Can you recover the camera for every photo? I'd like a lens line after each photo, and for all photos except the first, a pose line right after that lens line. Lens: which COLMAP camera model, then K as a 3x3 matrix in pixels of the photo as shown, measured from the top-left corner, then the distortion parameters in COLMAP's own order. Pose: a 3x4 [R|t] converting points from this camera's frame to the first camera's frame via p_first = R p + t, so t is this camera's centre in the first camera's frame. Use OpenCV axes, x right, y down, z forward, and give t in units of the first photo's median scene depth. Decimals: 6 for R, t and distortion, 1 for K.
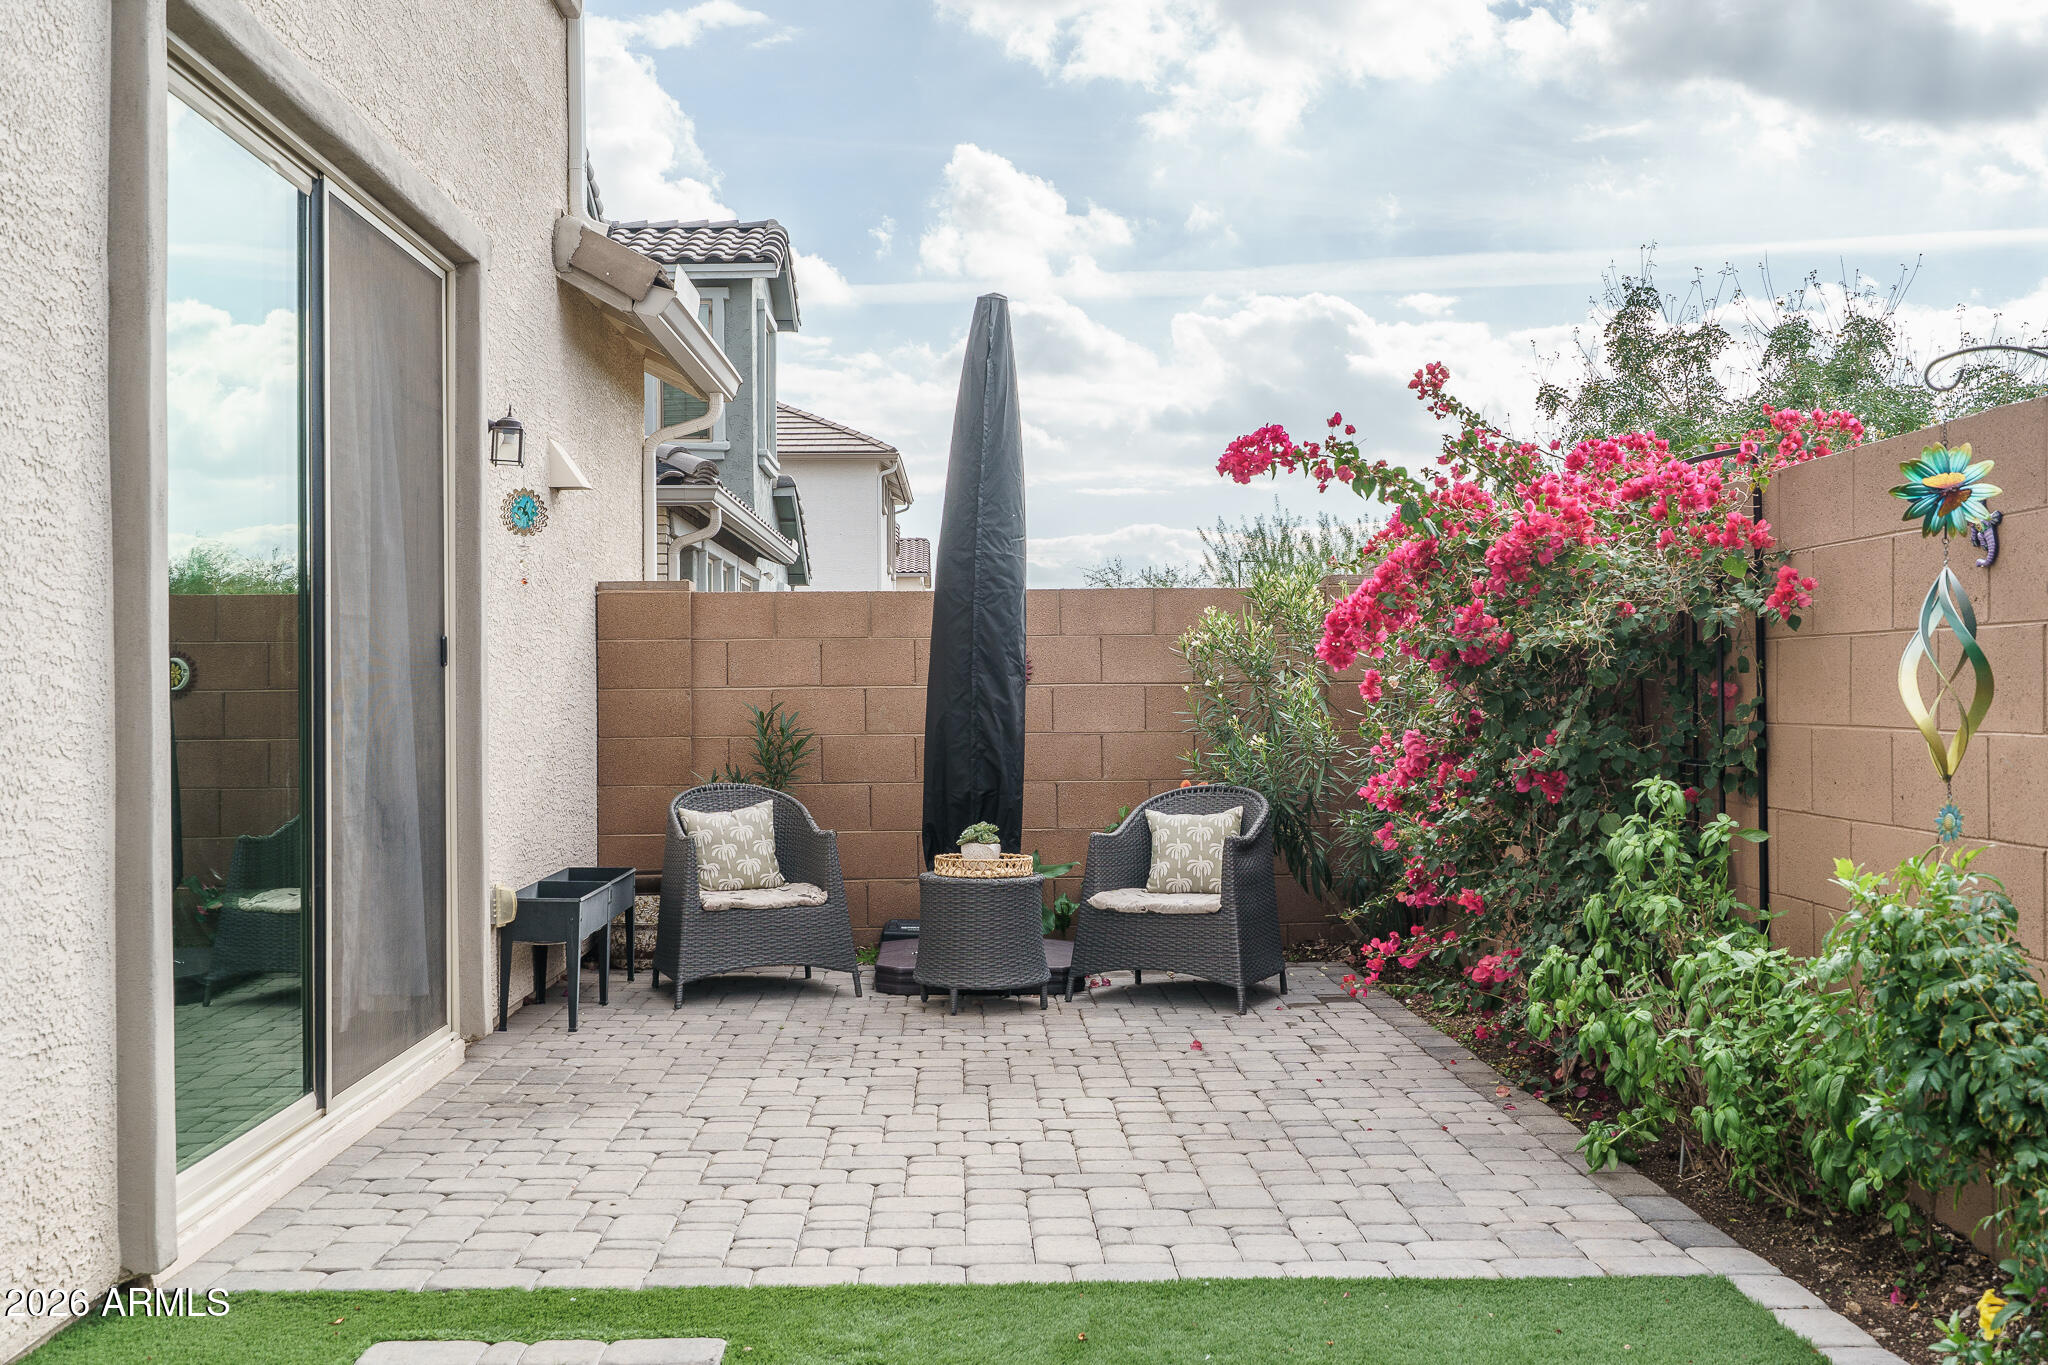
lens RADIAL K [[2002.6, 0, 1012.3], [0, 2002.6, 680.0], [0, 0, 1]] dist [0.052017, 0.000000]
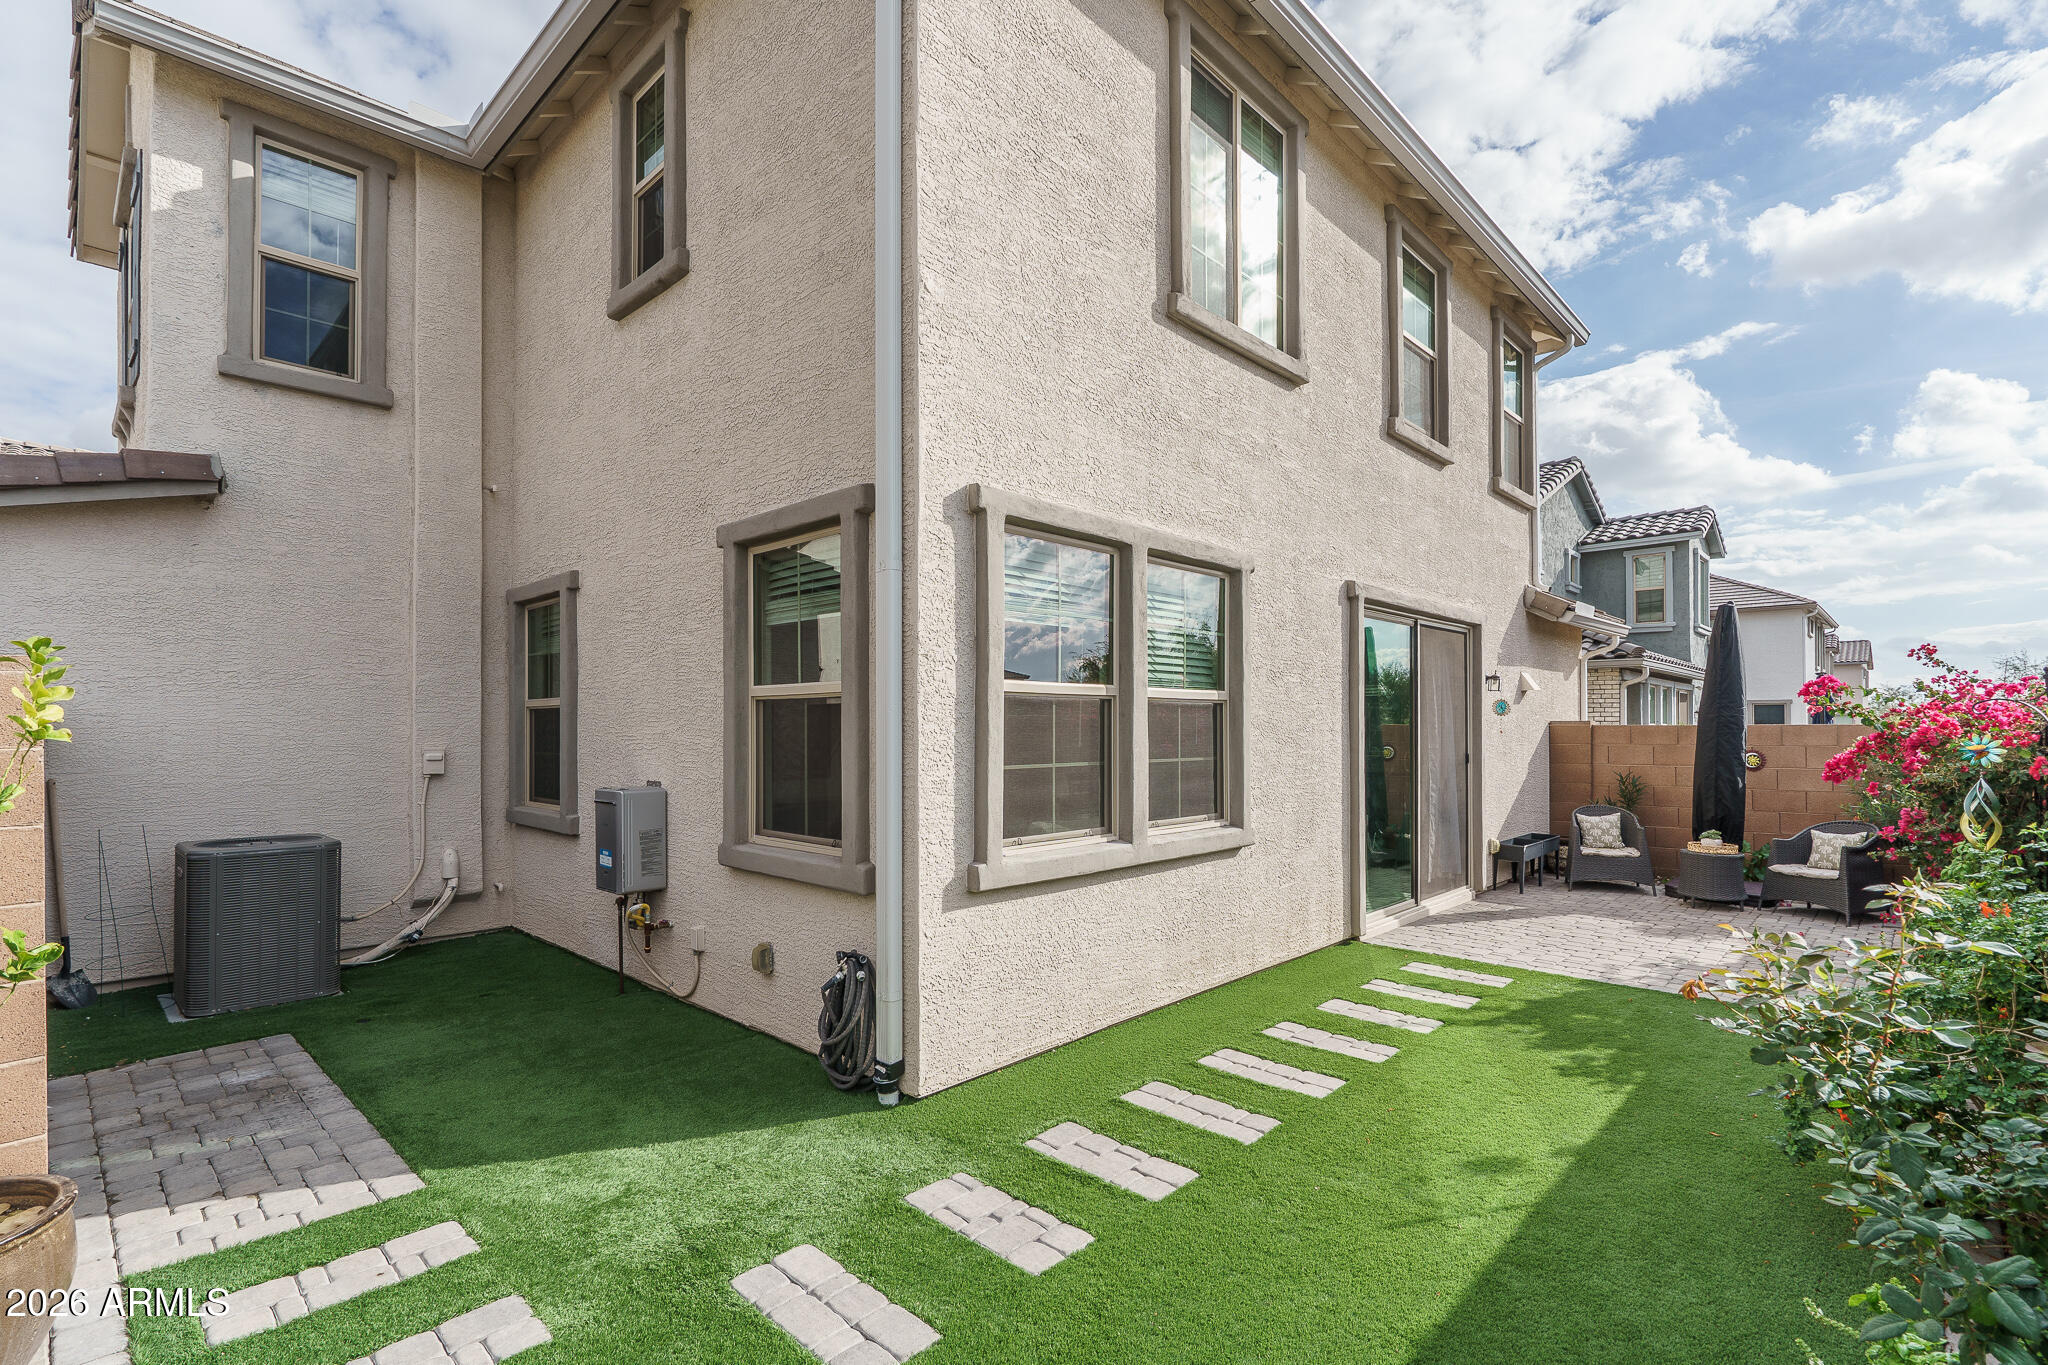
lens RADIAL K [[938.0, 0, 1027.4], [0, 938.0, 722.9], [0, 0, 1]] dist [-0.006693, 0.004955]
pose [[0.700658, 0.000668, -0.713497, 0.199161], [0.002524, 0.999991, 0.003415, -0.059139], [0.713493, -0.004194, 0.700650, -0.342718]]
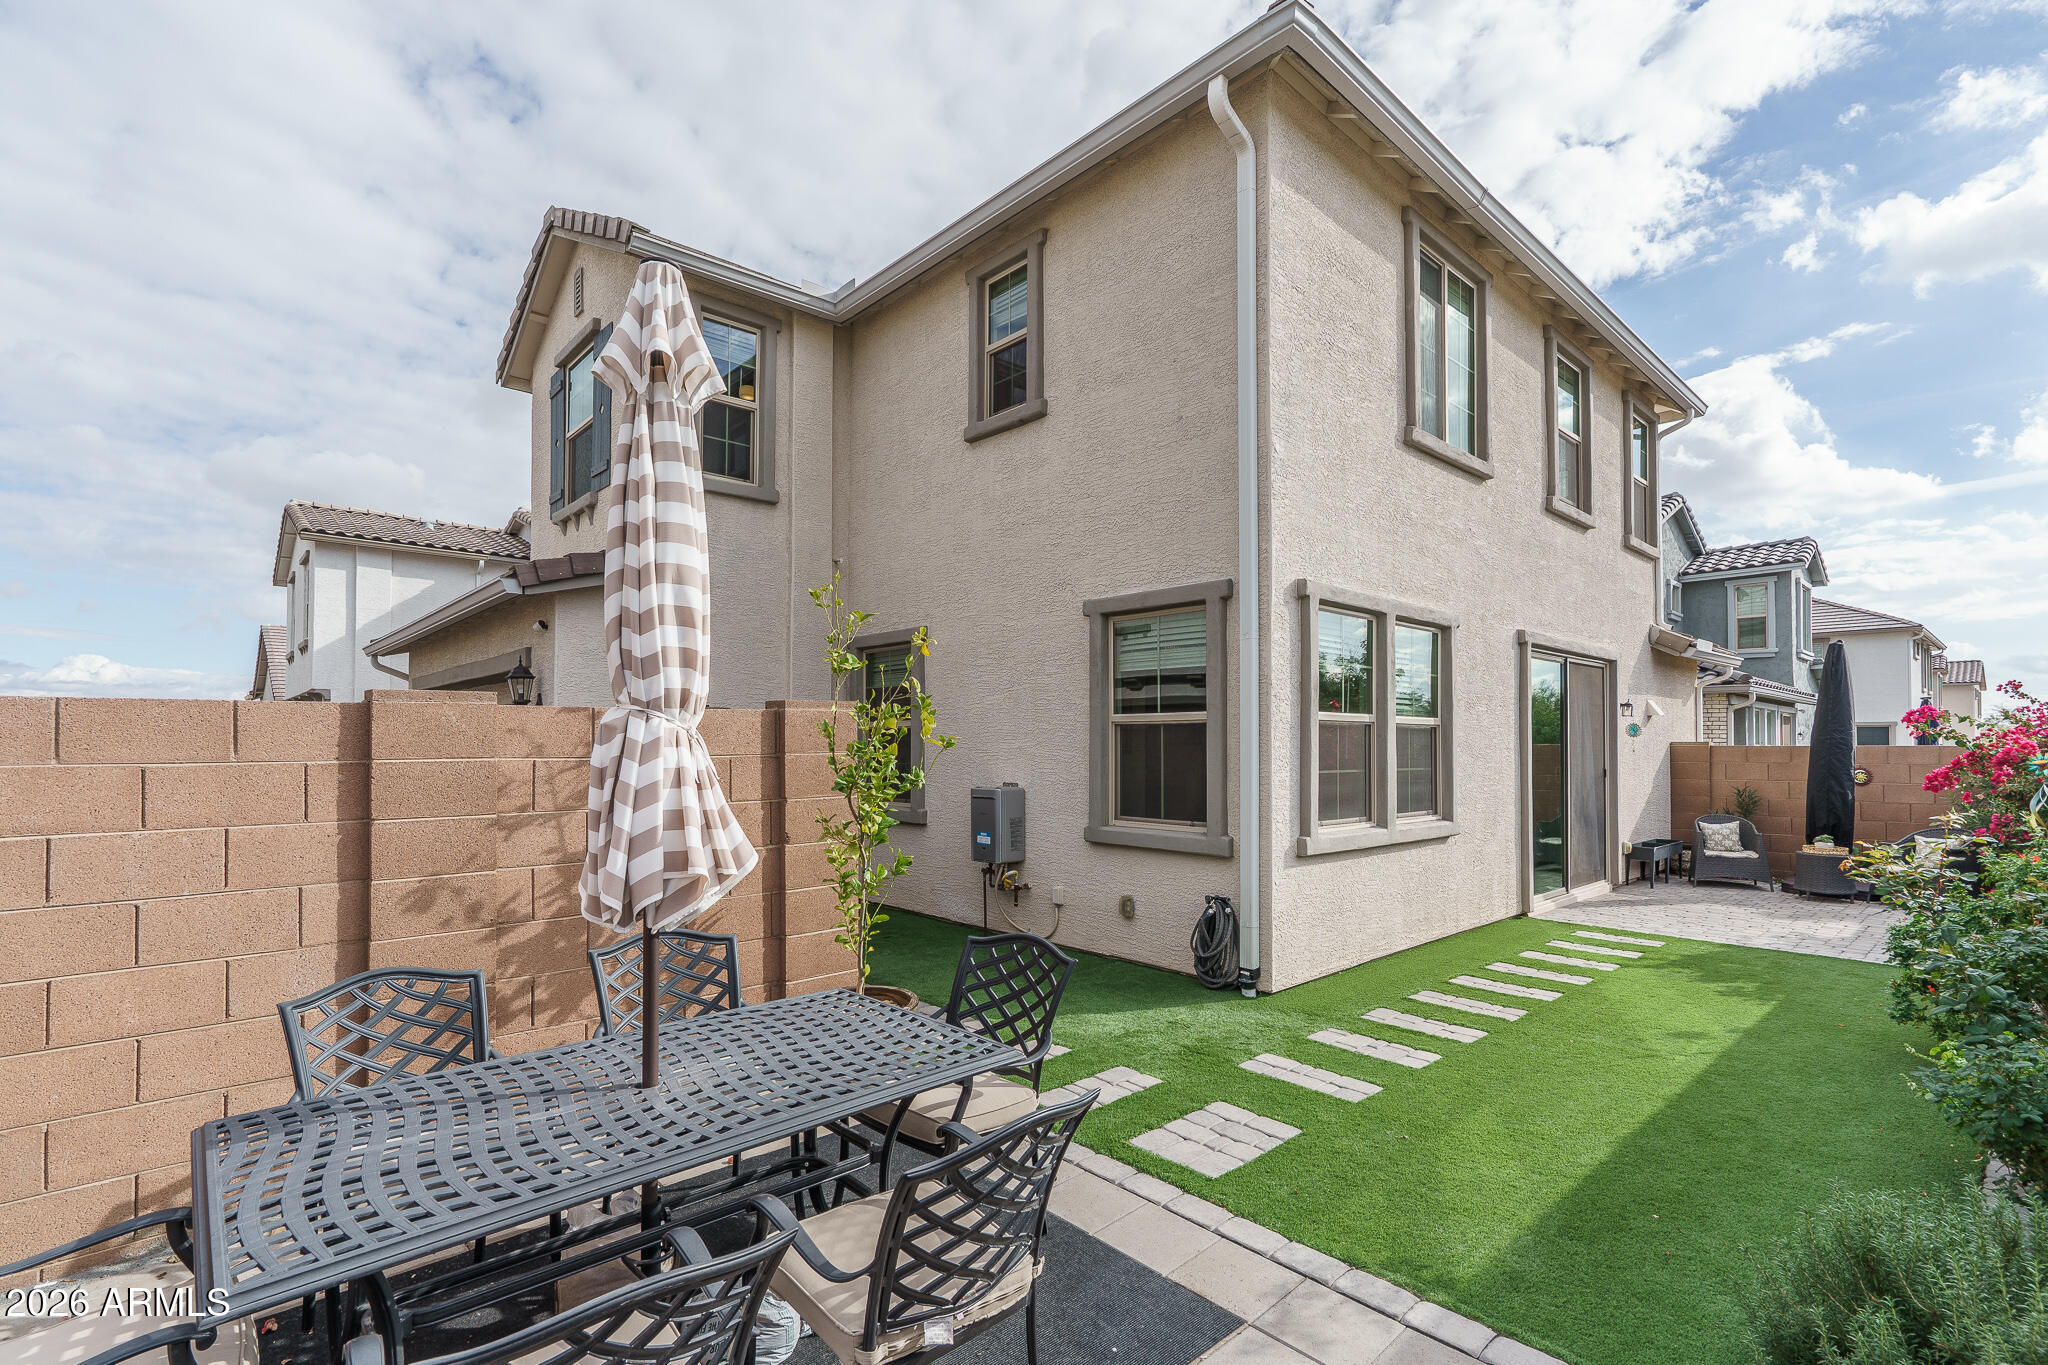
lens RADIAL K [[938.0, 0, 1008.9], [0, 938.0, 730.8], [0, 0, 1]] dist [-0.006693, 0.004955]
pose [[0.645299, -0.005002, -0.763914, 0.238553], [-0.001596, 0.999968, -0.007896, -0.059523], [0.763928, 0.006314, 0.645270, -0.688046]]
